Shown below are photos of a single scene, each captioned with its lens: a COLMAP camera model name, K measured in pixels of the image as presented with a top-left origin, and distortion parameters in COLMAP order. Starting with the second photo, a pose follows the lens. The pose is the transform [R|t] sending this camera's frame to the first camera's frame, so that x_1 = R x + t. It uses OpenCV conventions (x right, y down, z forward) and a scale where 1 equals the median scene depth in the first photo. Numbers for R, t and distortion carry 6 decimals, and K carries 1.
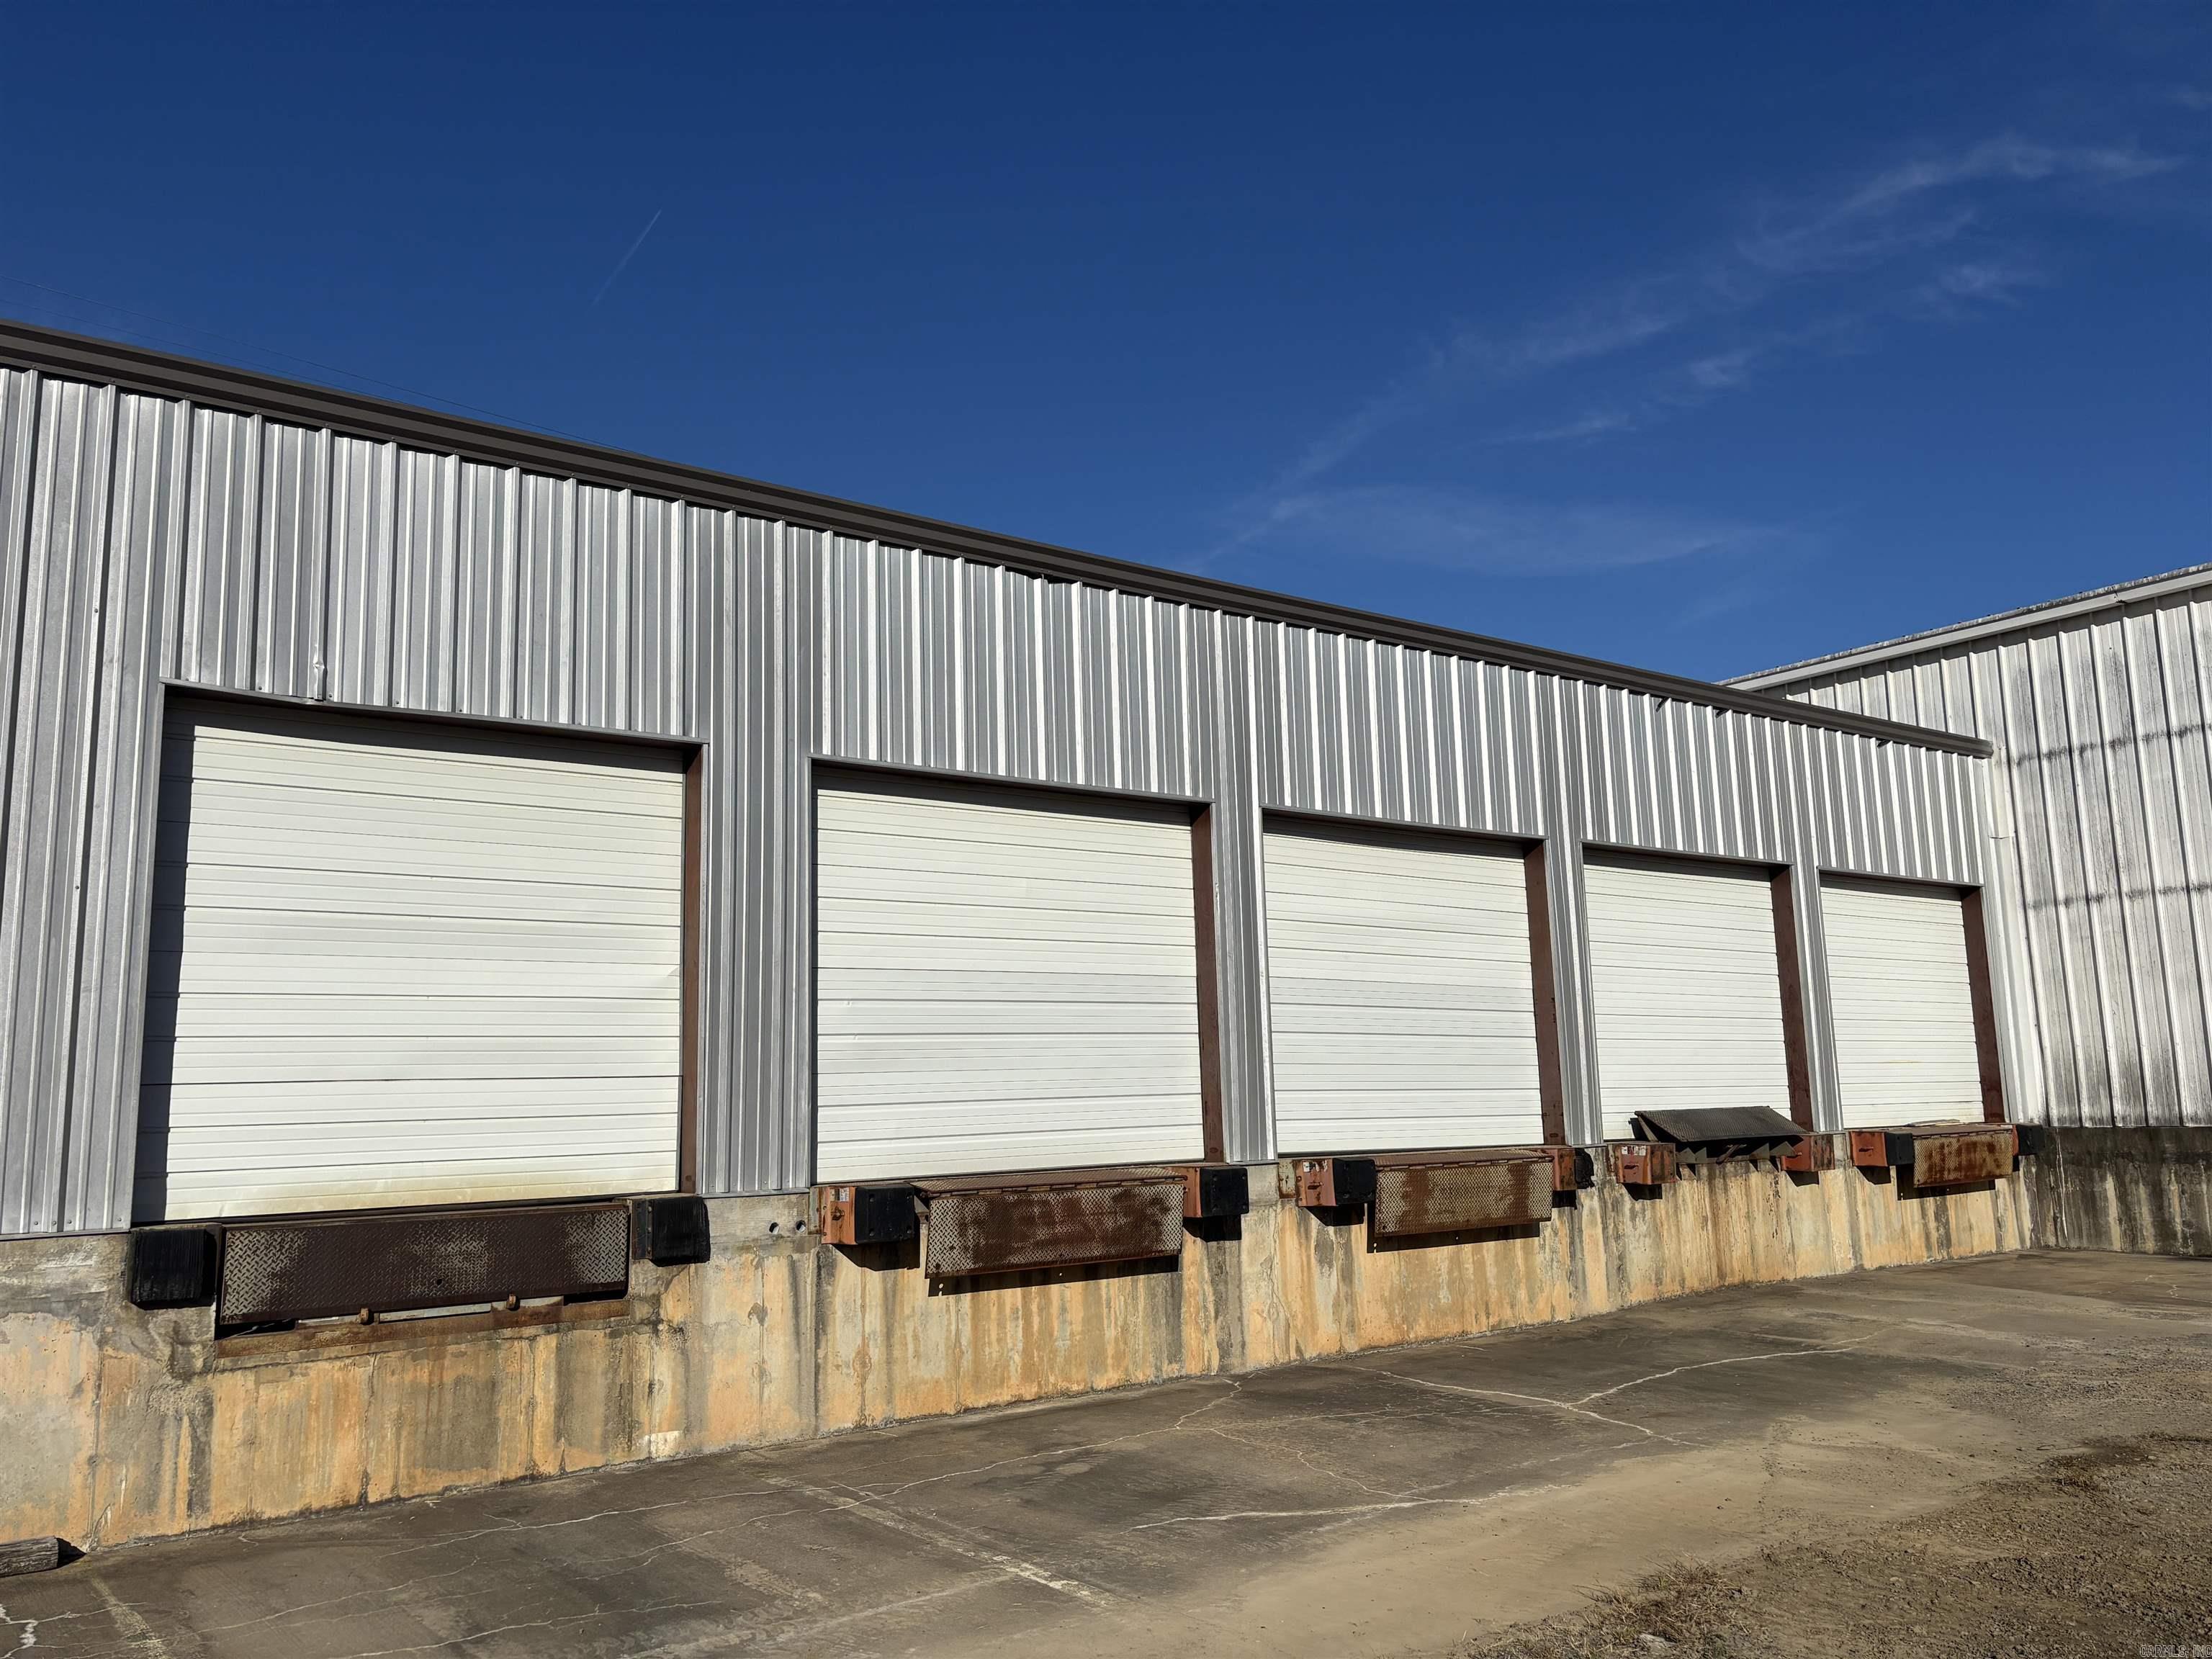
lens RADIAL K [[1704.5, 0, 1116.4], [0, 1704.5, 853.5], [0, 0, 1]] dist [0.022987, 0.000174]
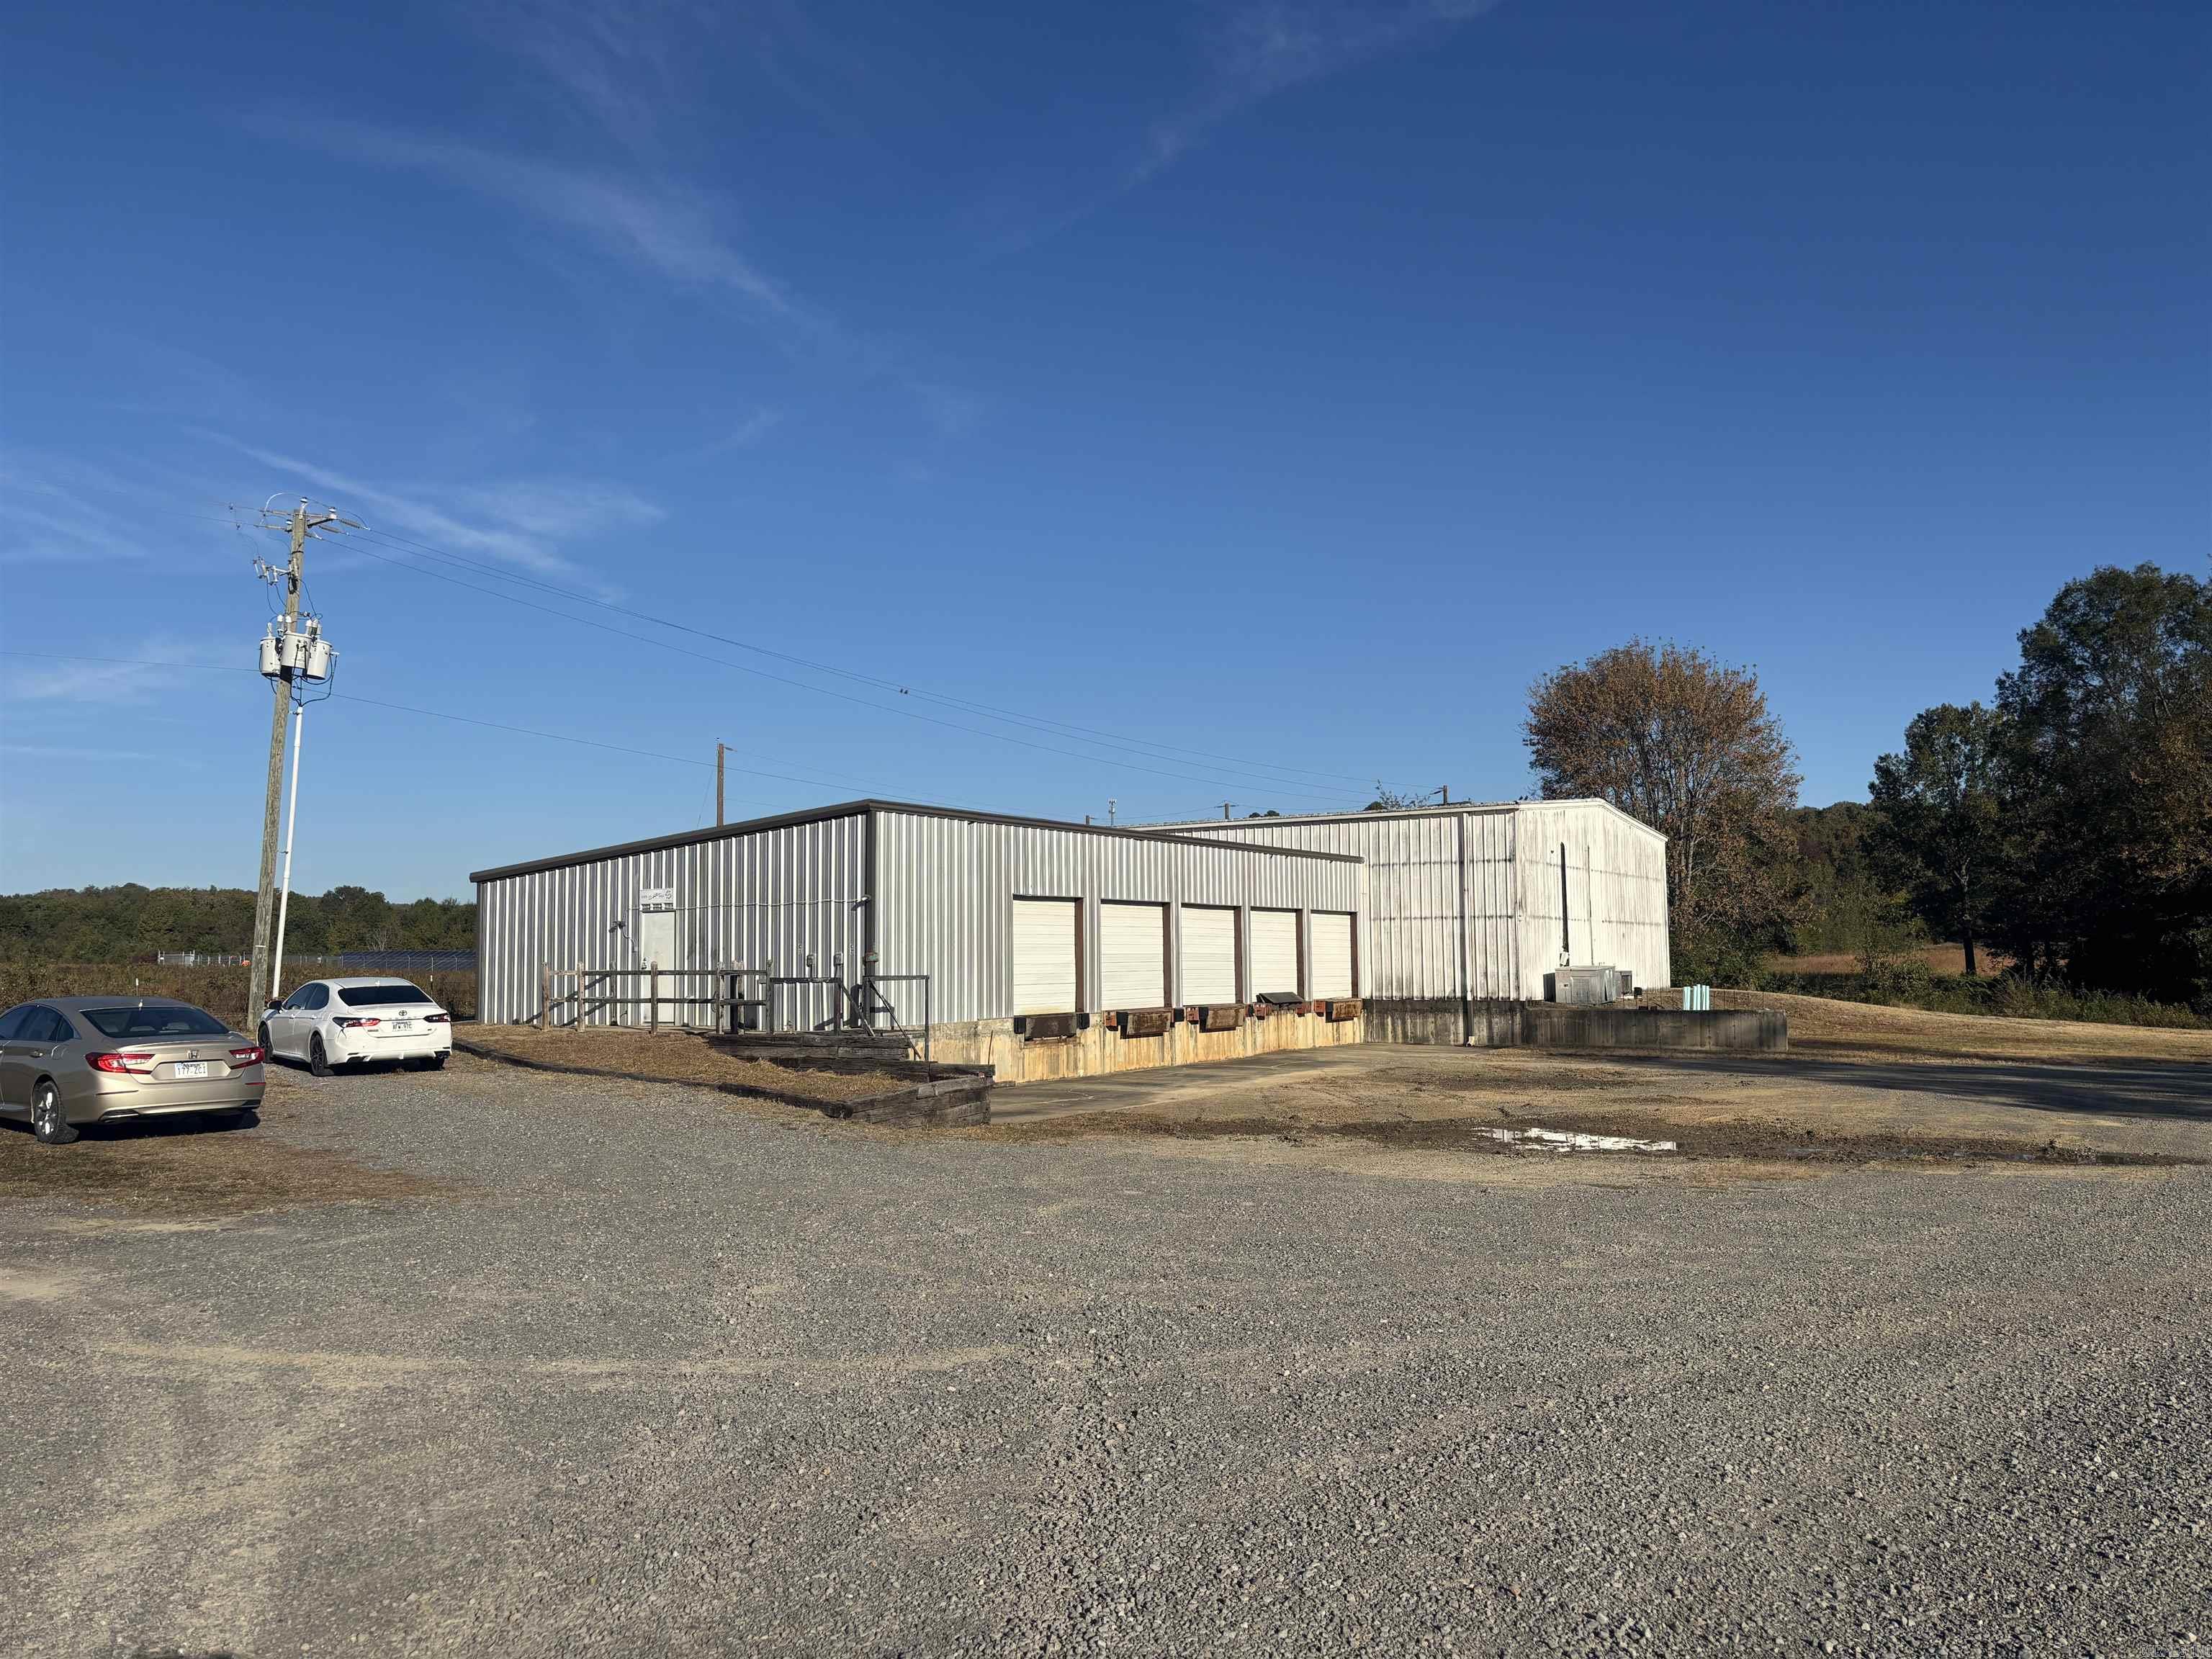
lens RADIAL K [[1651.7, 0, 1093.0], [0, 1651.7, 844.4], [0, 0, 1]] dist [0.084204, -0.091824]
pose [[0.937353, 0.045288, 0.345426, -0.949006], [-0.069742, 0.995837, 0.058690, -0.251222], [-0.341330, -0.079104, 0.936609, -1.552804]]
